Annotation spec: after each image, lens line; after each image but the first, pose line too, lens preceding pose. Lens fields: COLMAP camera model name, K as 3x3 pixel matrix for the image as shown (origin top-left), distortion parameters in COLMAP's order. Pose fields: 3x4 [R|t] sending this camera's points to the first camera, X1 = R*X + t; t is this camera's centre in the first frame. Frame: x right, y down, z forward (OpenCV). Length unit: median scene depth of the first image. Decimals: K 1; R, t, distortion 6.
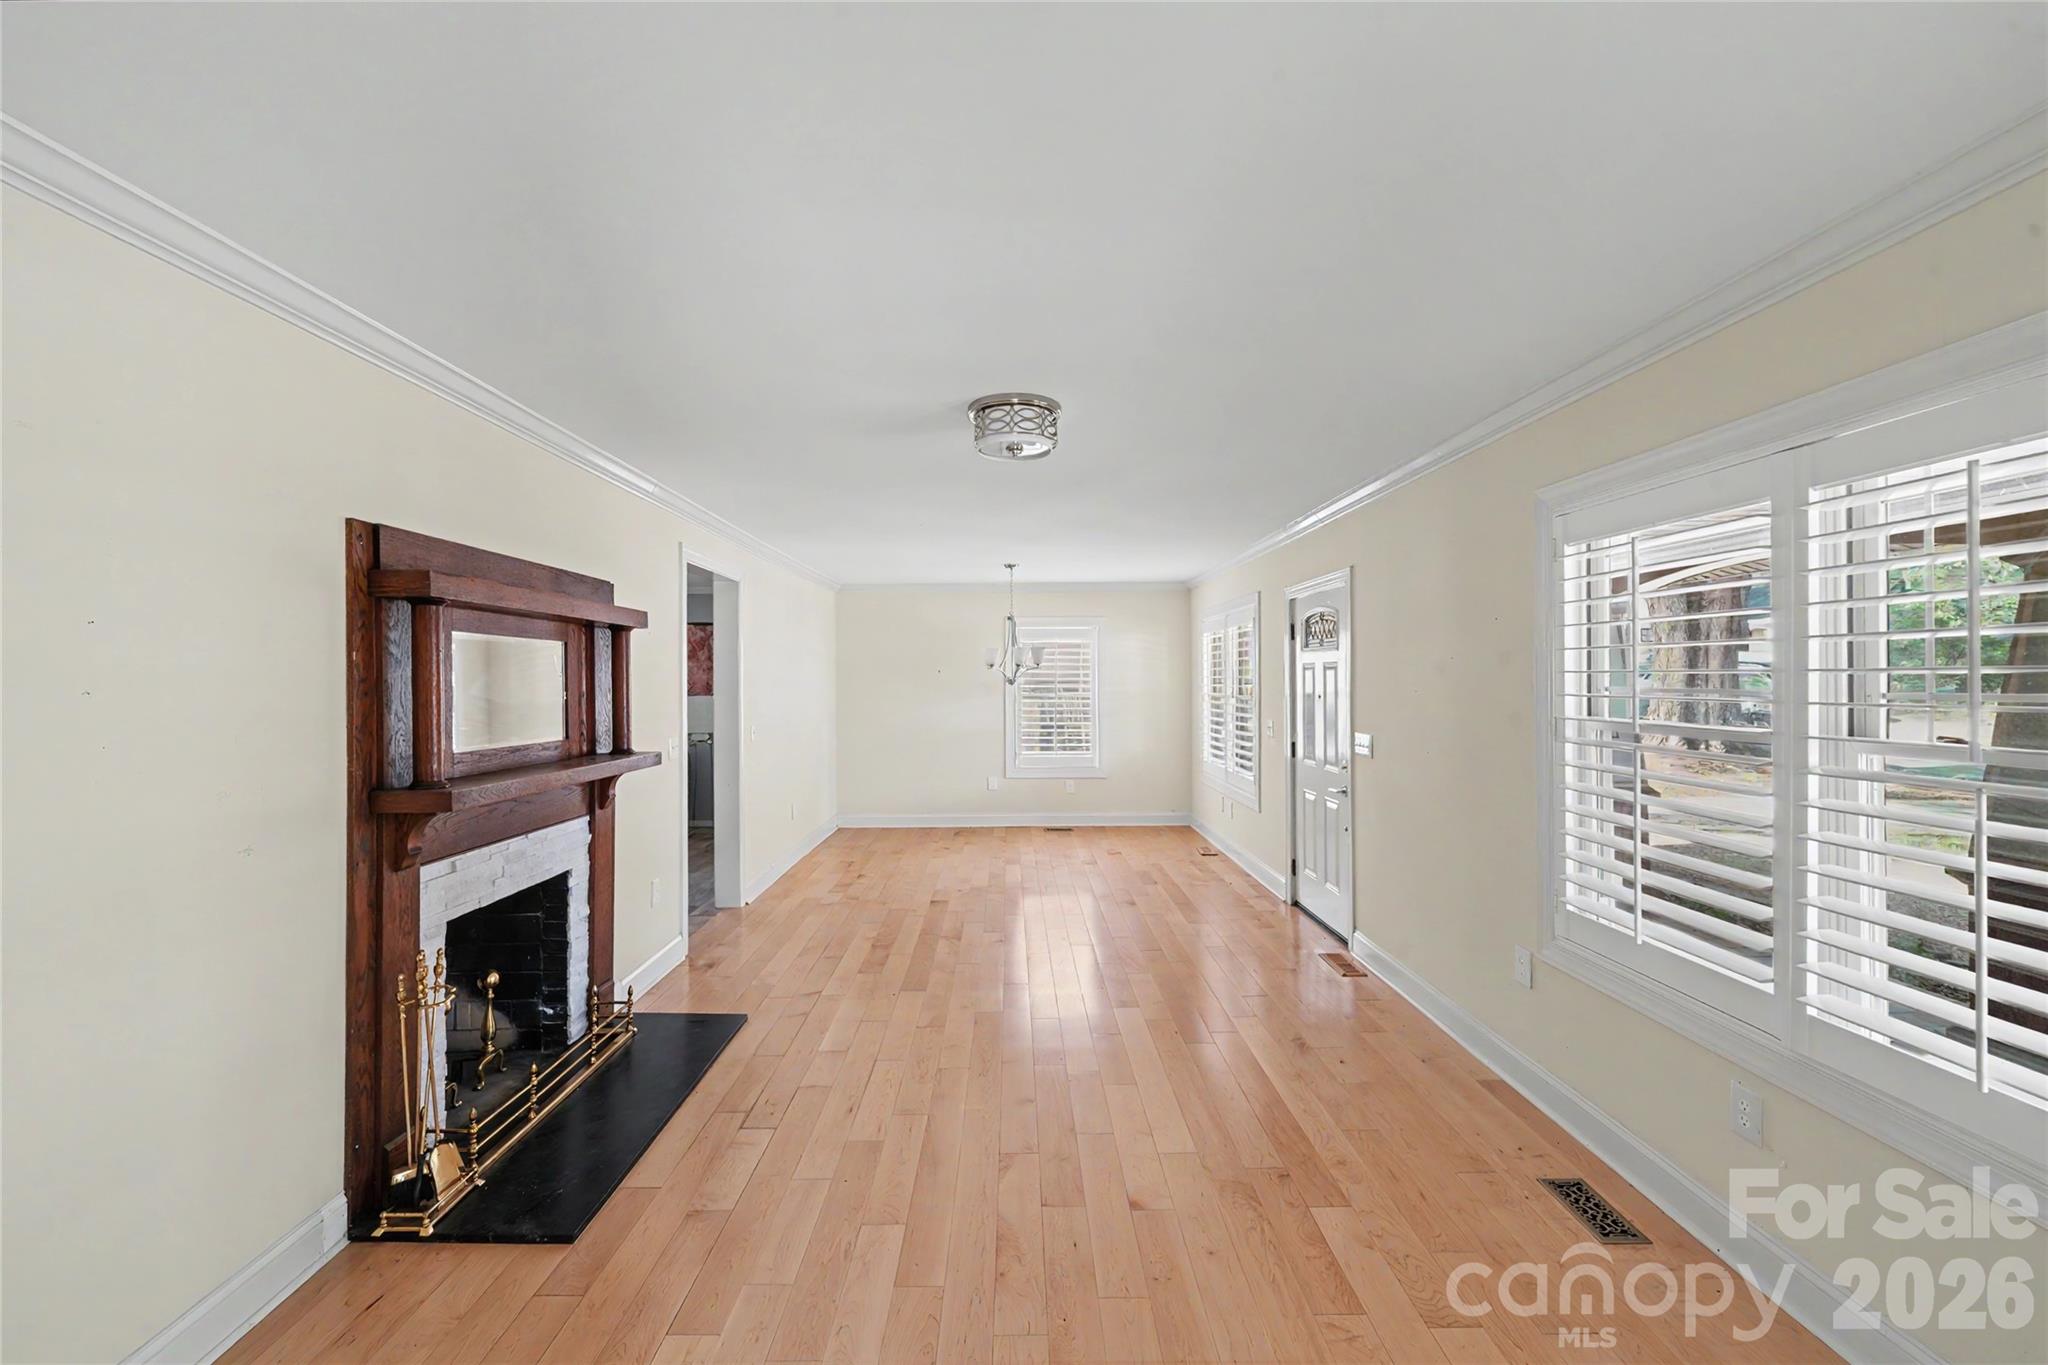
lens RADIAL K [[842.1, 0, 1023.3], [0, 842.1, 679.9], [0, 0, 1]] dist [0.010753, 0.000144]
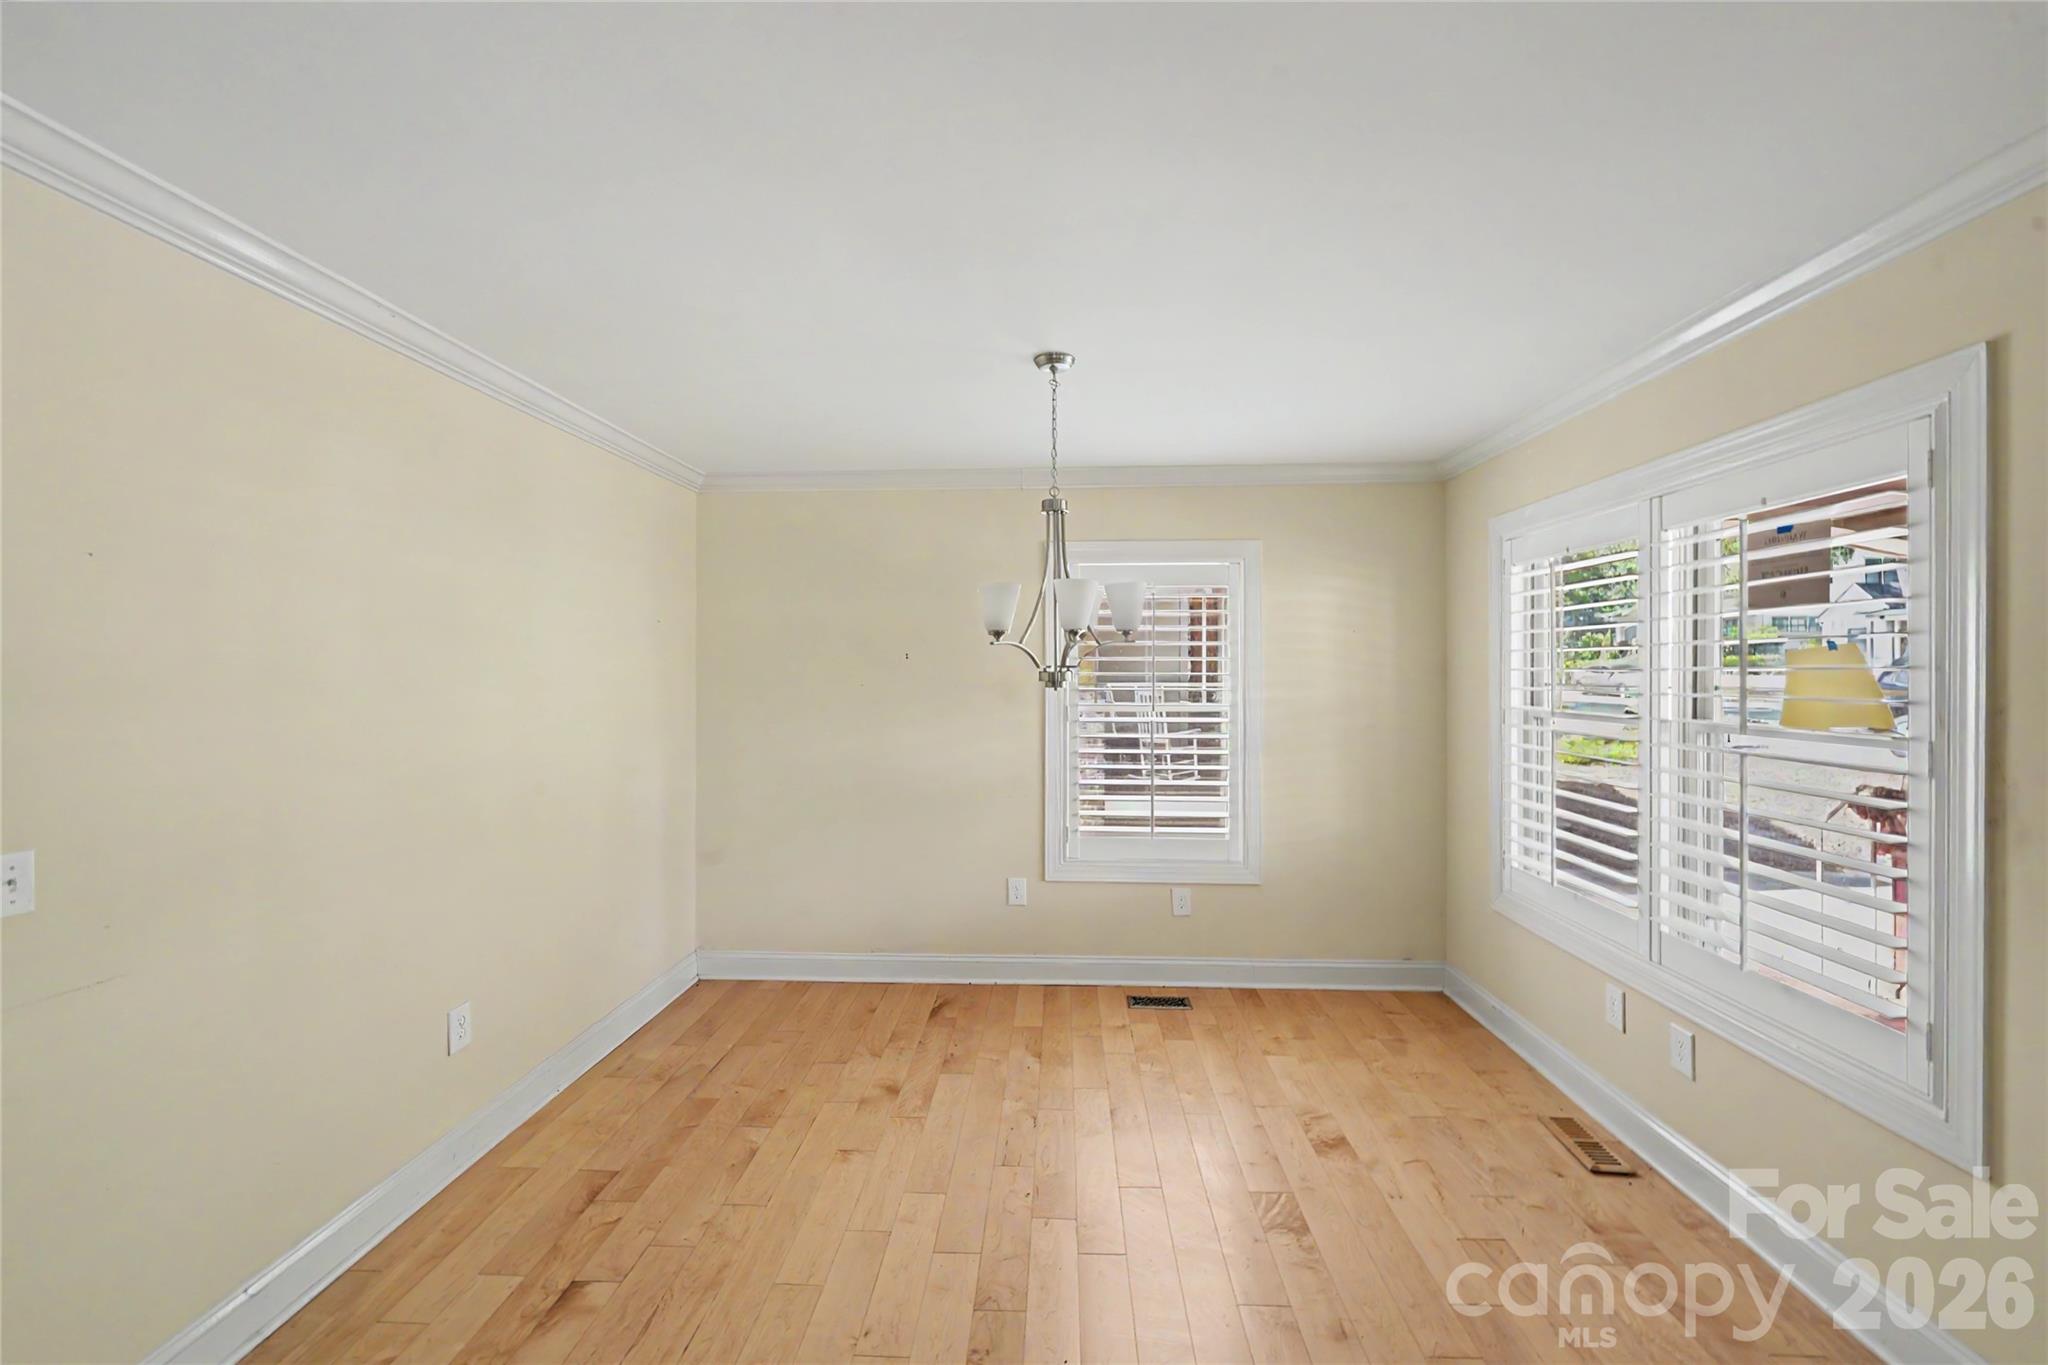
lens RADIAL K [[842.1, 0, 1029.8], [0, 842.1, 678.5], [0, 0, 1]] dist [0.010753, 0.000144]
pose [[0.999236, -0.001845, -0.039044, -0.009458], [0.001793, 0.999997, -0.001368, 0.002244], [0.039047, 0.001297, 0.999237, 0.524567]]
